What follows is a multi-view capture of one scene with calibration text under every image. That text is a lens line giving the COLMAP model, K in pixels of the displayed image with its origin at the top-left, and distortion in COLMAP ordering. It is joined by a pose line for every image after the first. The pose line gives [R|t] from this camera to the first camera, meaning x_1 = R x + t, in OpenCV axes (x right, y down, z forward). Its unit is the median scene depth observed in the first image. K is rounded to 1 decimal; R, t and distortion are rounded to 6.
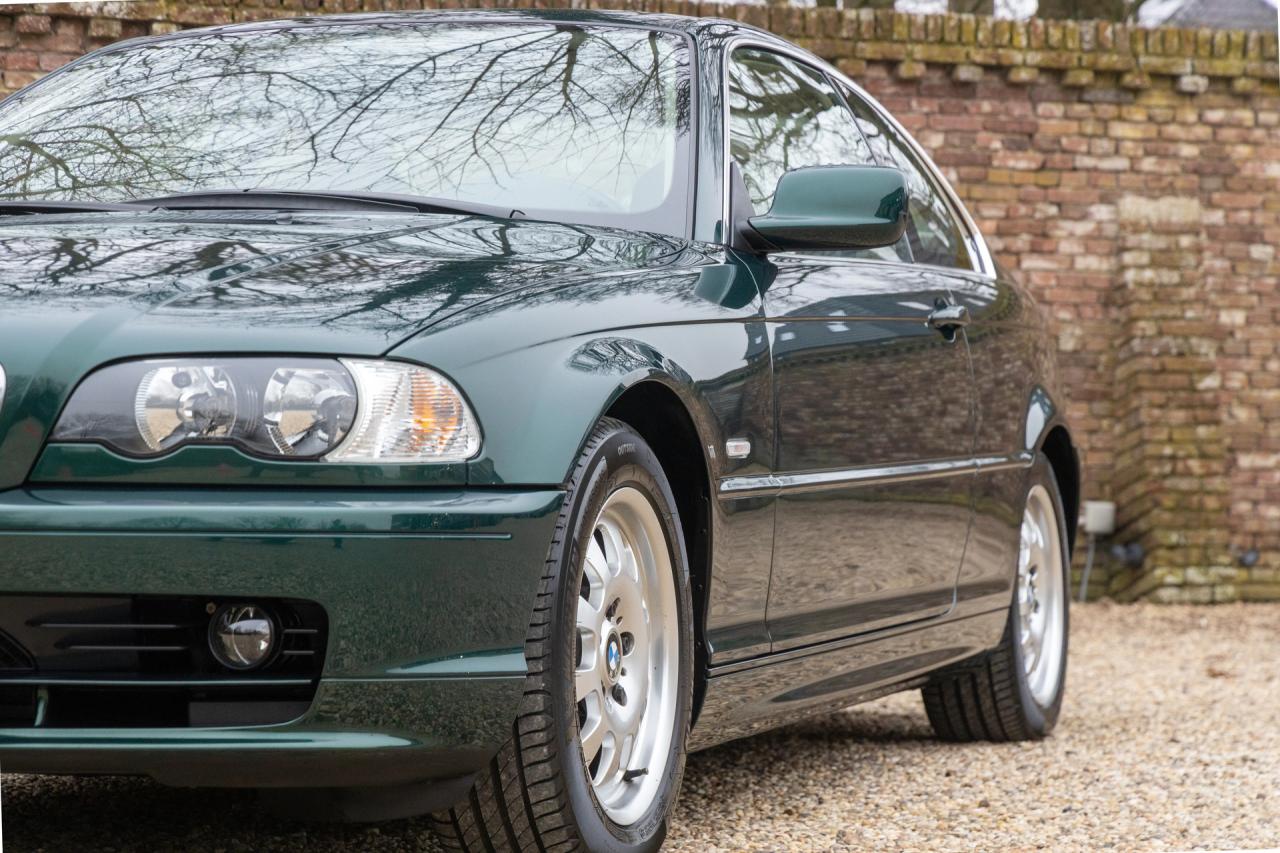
lens RADIAL K [[3817.1, 0, 613.5], [0, 3817.1, 456.3], [0, 0, 1]] dist [0.218661, 0.000000]
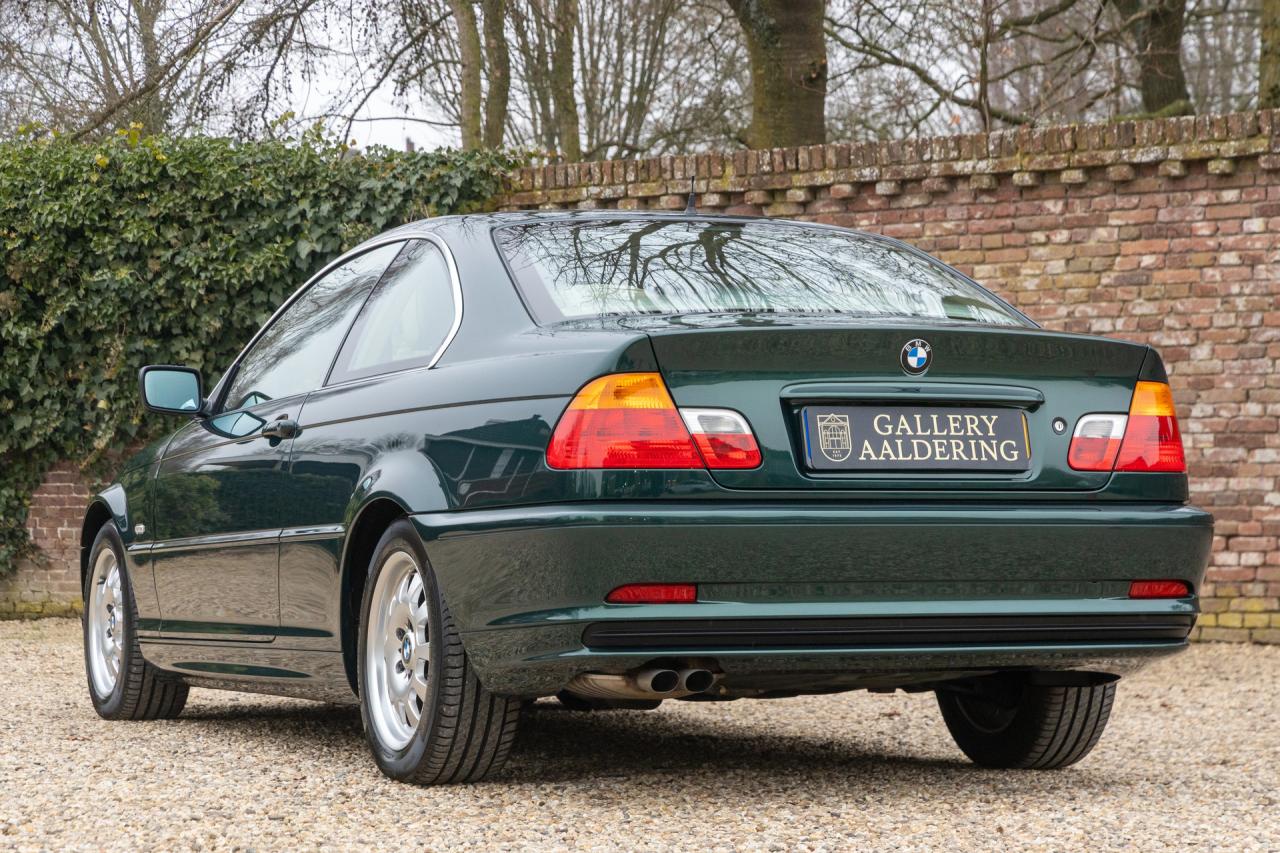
lens RADIAL K [[3817.1, 0, 582.6], [0, 3817.1, 526.1], [0, 0, 1]] dist [0.218661, 0.000000]
pose [[0.532441, -0.005441, -0.846450, 0.855700], [0.015873, 0.999868, 0.003558, -0.005632], [0.846318, -0.015330, 0.532457, 0.222234]]
